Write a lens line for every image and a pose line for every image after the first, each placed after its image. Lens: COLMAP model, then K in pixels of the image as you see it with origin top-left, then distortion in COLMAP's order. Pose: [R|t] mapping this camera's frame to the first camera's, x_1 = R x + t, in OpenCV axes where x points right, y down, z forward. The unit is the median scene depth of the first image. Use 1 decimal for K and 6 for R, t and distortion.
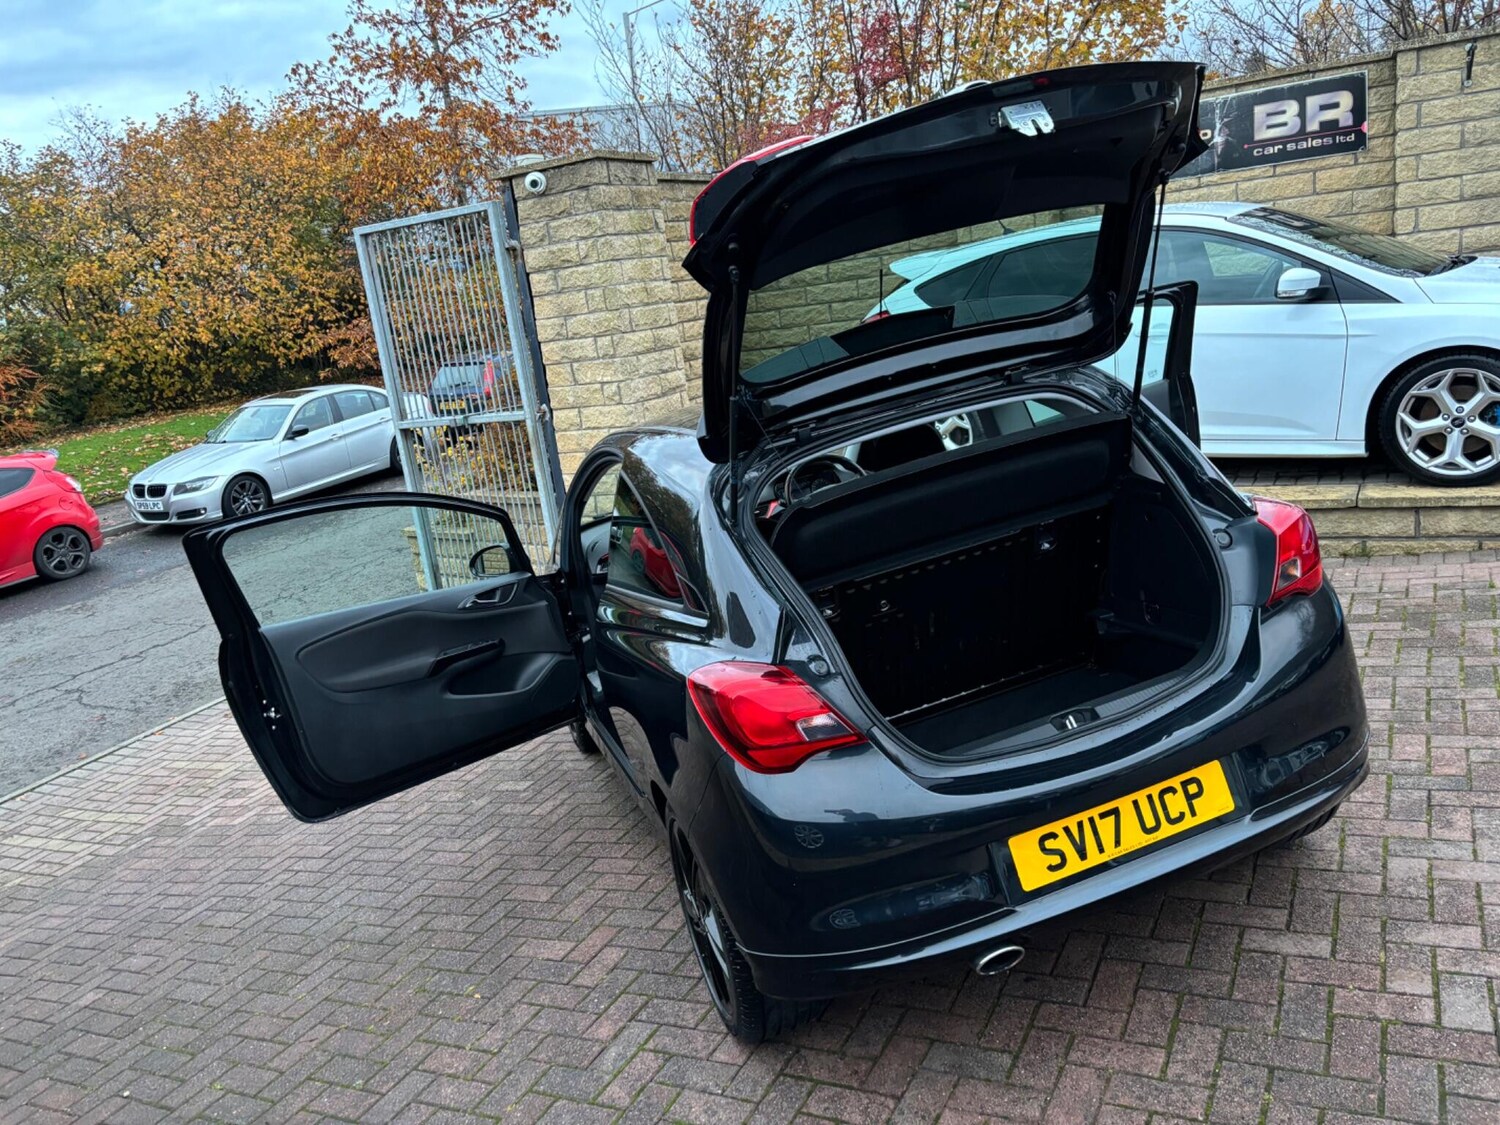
lens RADIAL K [[1123.7, 0, 755.9], [0, 1123.7, 573.5], [0, 0, 1]] dist [0.064467, -0.069284]
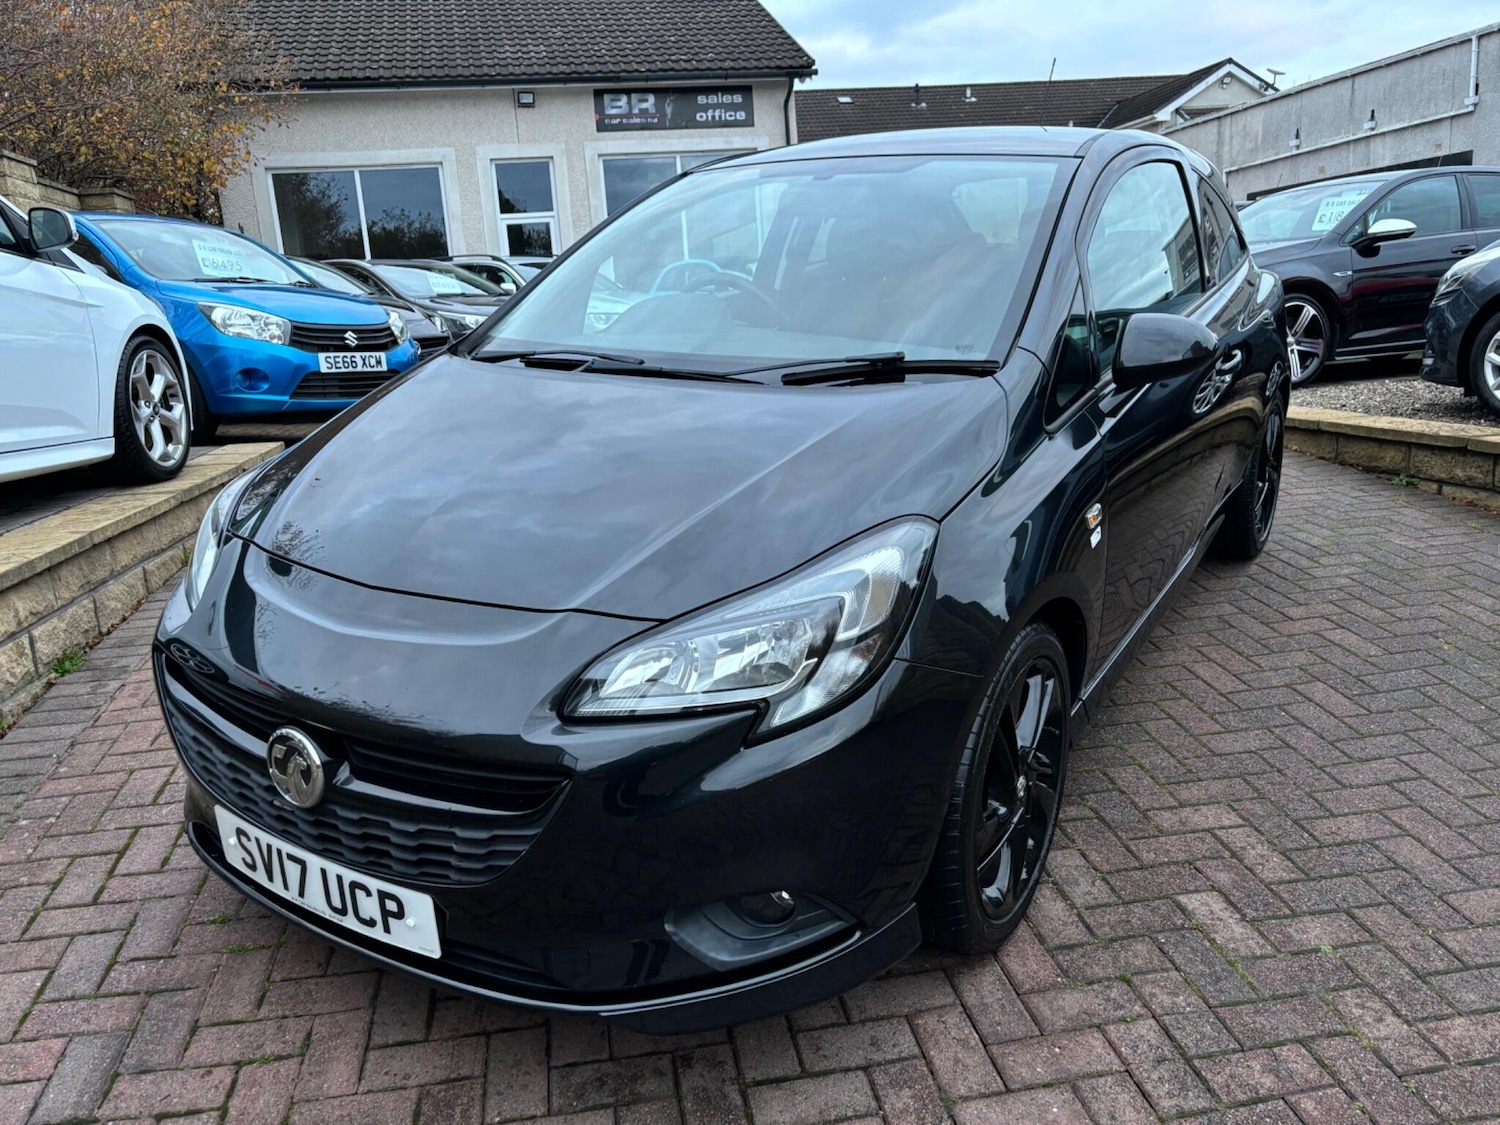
lens RADIAL K [[1137.8, 0, 740.7], [0, 1137.8, 566.8], [0, 0, 1]] dist [0.059013, -0.070674]
pose [[-0.611359, -0.005637, 0.791333, -0.300080], [0.333753, 0.904853, 0.264292, -0.075052], [-0.717530, 0.425687, -0.551309, 0.880403]]
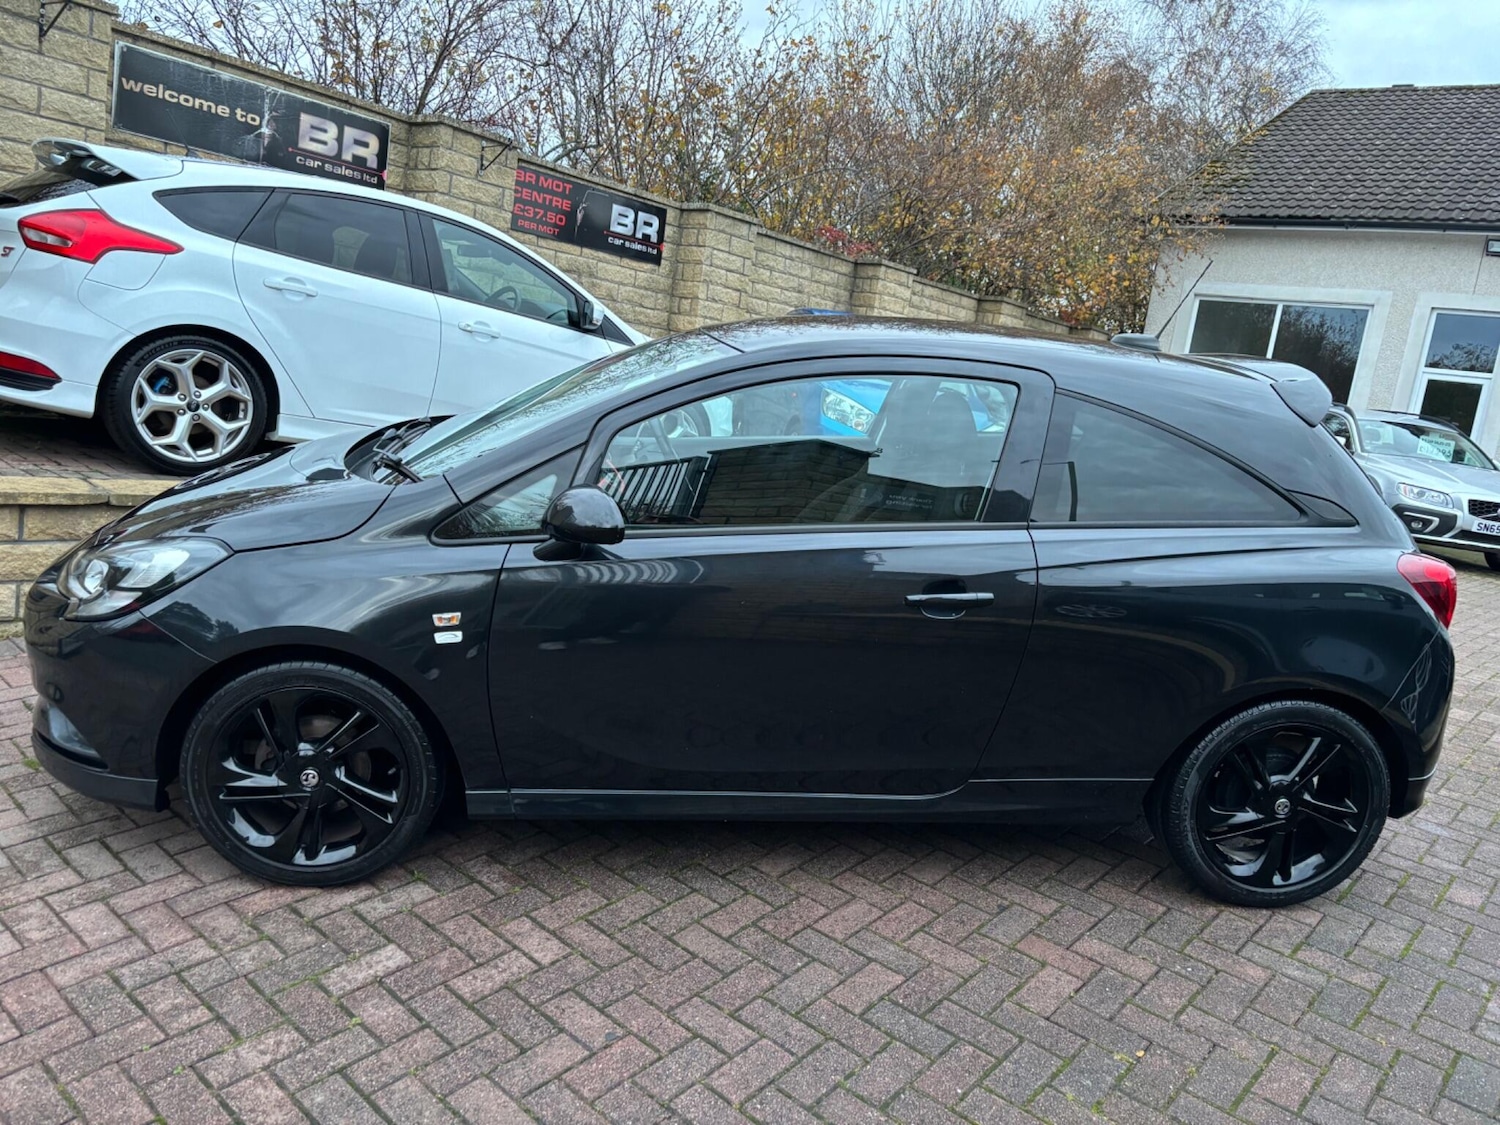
lens RADIAL K [[1141.4, 0, 741.2], [0, 1141.4, 559.1], [0, 0, 1]] dist [0.041390, -0.040673]
pose [[0.196045, -0.000082, 0.980595, -0.464519], [0.077477, 0.996875, -0.015406, 0.015732], [-0.977529, 0.078994, 0.195438, 0.479061]]
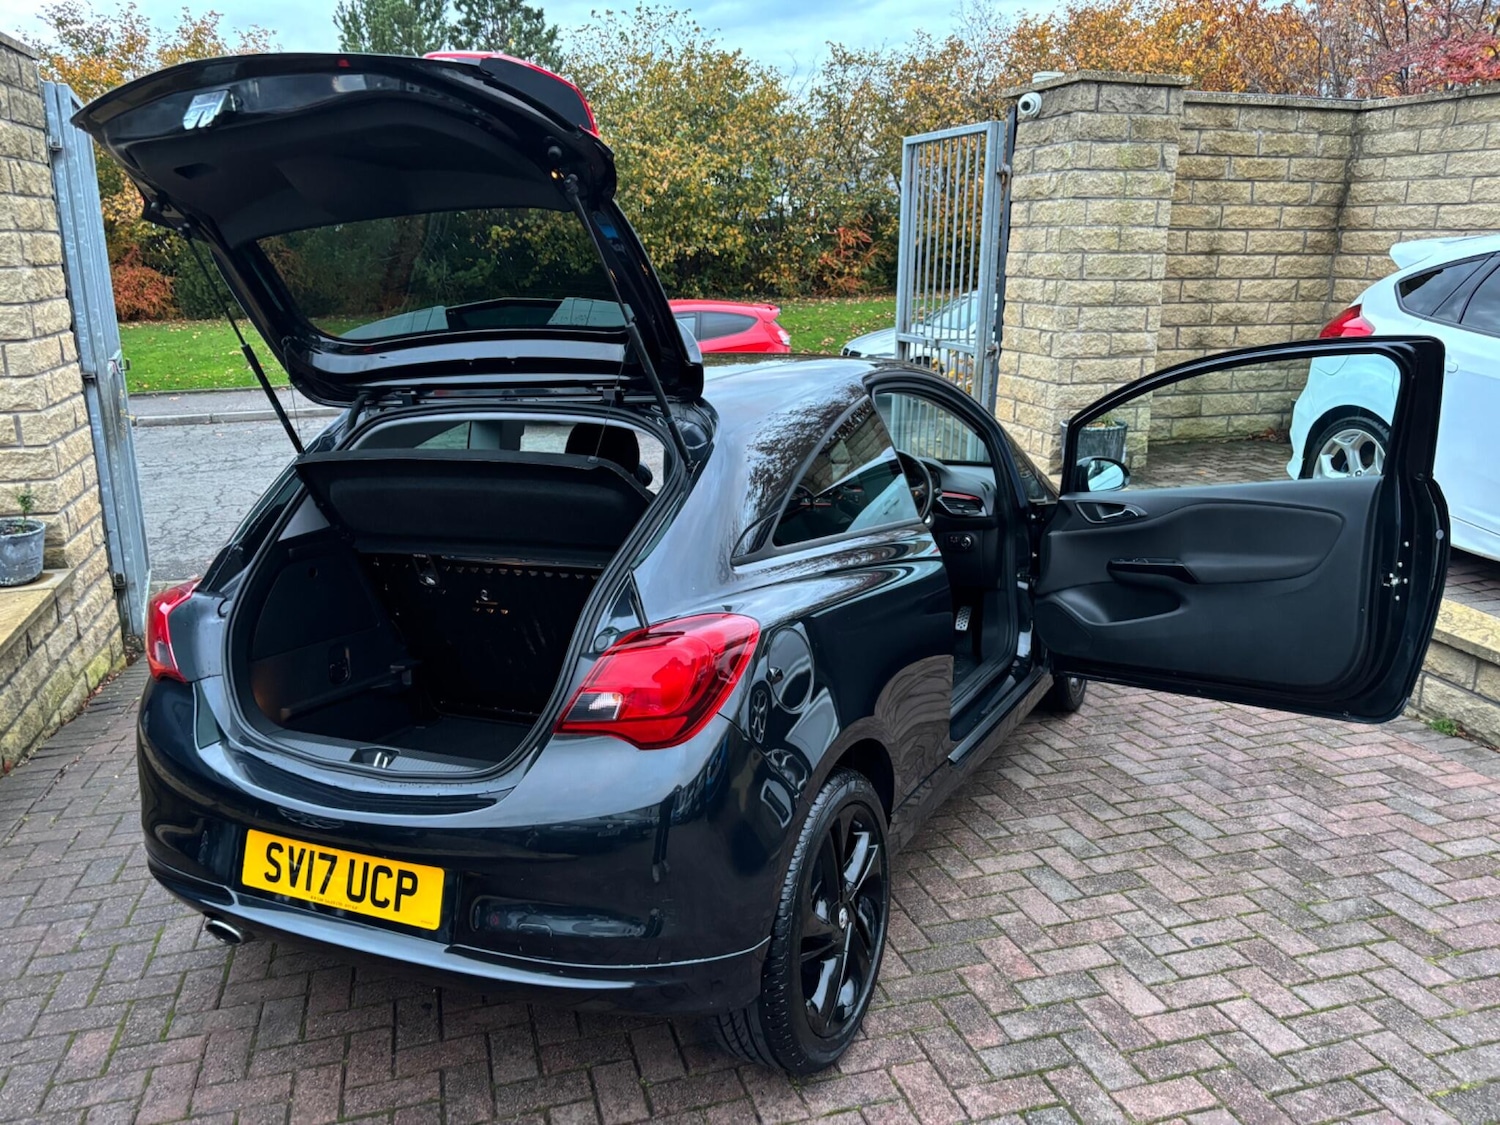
lens RADIAL K [[1126.9, 0, 739.6], [0, 1126.9, 552.0], [0, 0, 1]] dist [0.053410, -0.056027]
pose [[0.699801, 0.314094, -0.641579, 0.345816], [-0.269518, 0.947860, 0.170063, -0.090615], [0.661543, 0.053907, 0.747967, 0.162431]]
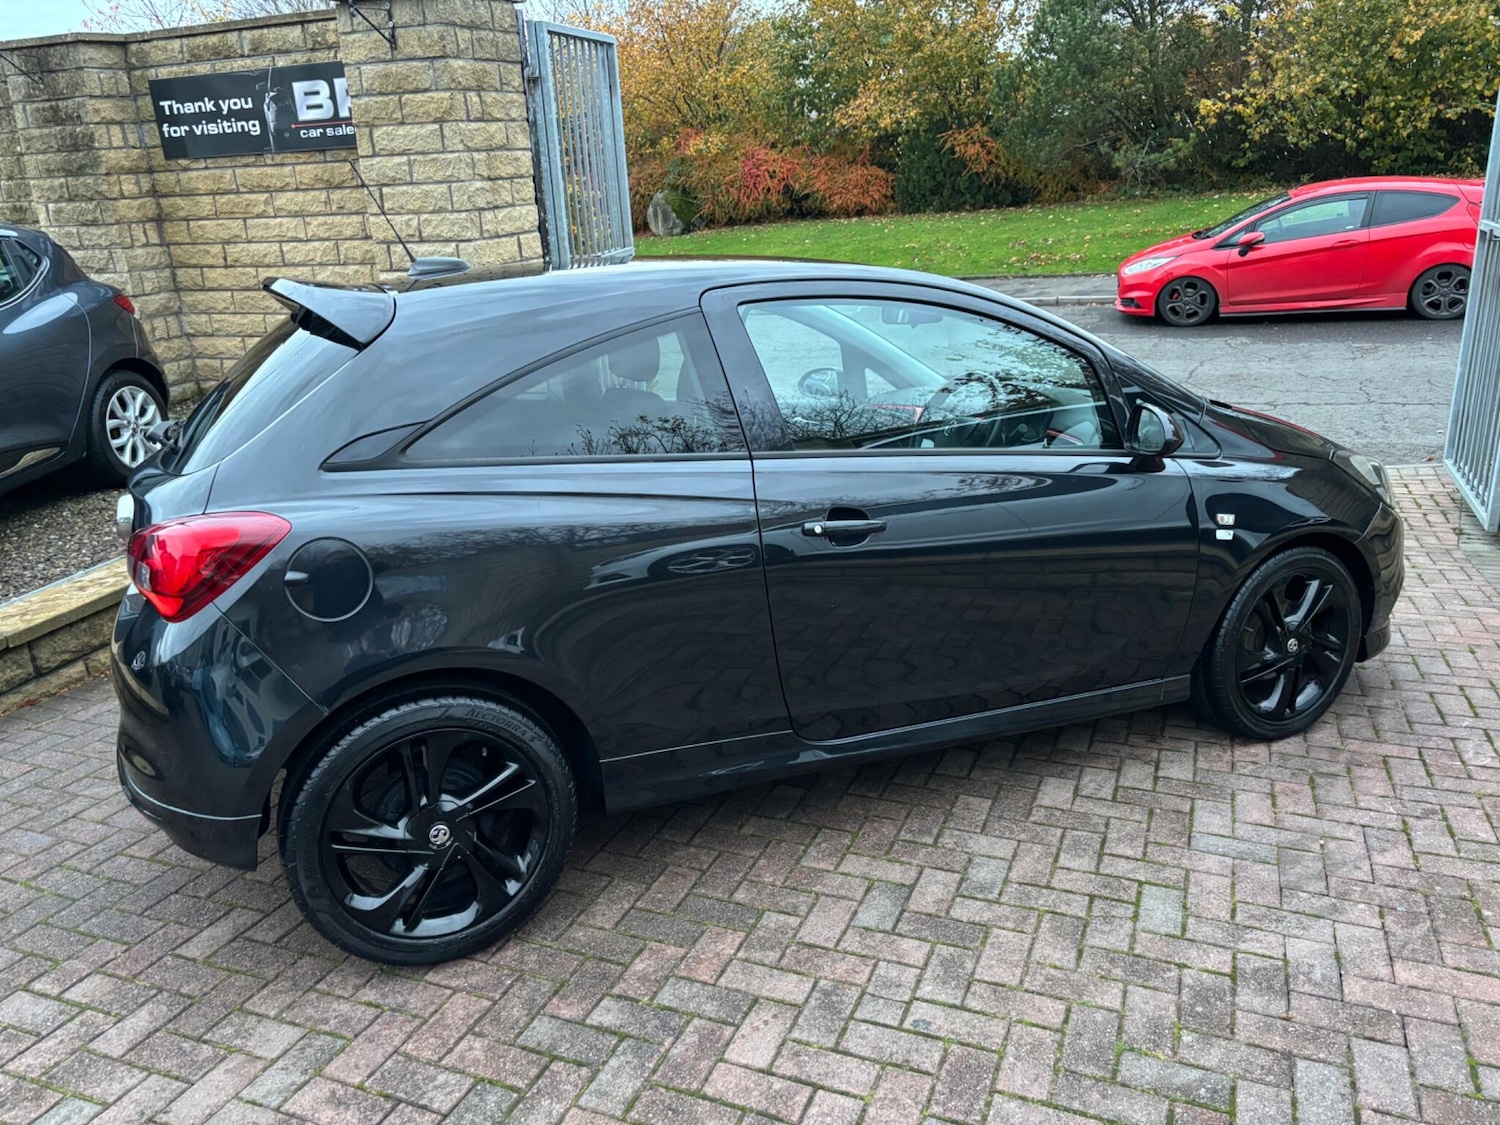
lens RADIAL K [[1140.1, 0, 749.1], [0, 1140.1, 545.3], [0, 0, 1]] dist [0.020660, 0.001916]
pose [[0.128586, 0.440130, -0.888680, 0.458470], [-0.209609, 0.887935, 0.409432, -0.171351], [0.969293, 0.133628, 0.206431, 0.438930]]
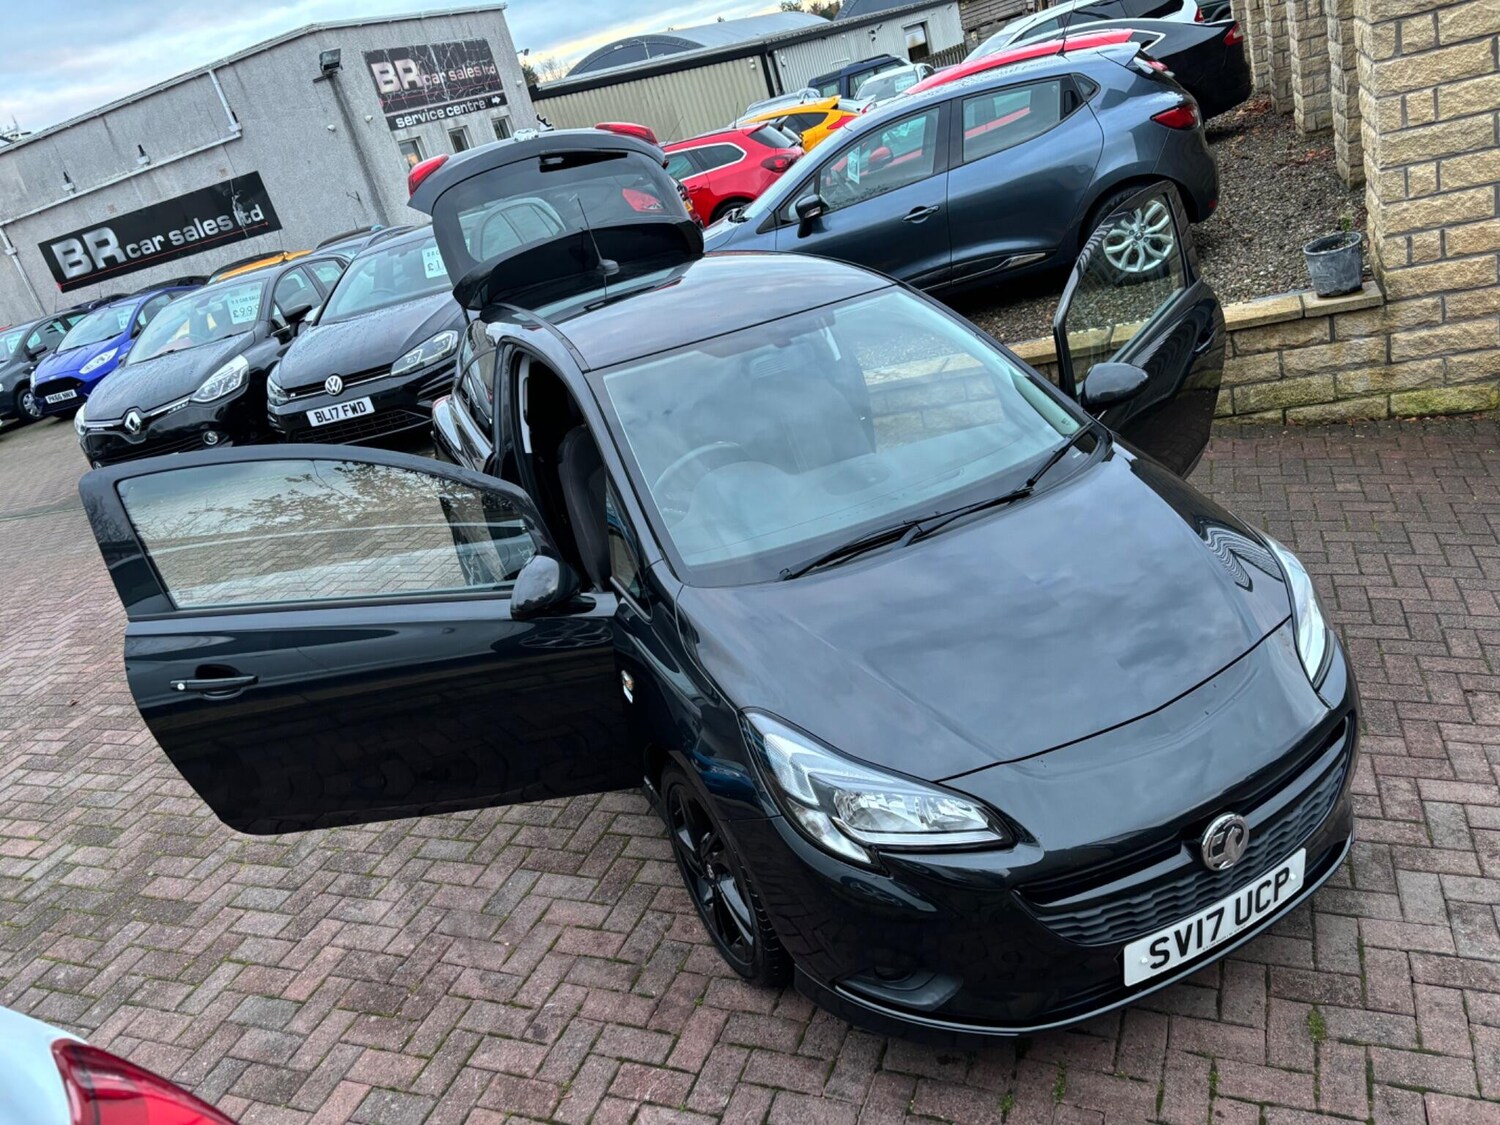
lens RADIAL K [[1141.4, 0, 741.2], [0, 1141.4, 559.1], [0, 0, 1]] dist [0.041390, -0.040673]
pose [[-0.912077, 0.409708, 0.015975, 0.029221], [0.338634, 0.730742, 0.592742, -0.302339], [0.231177, 0.546036, -0.805234, 1.019548]]
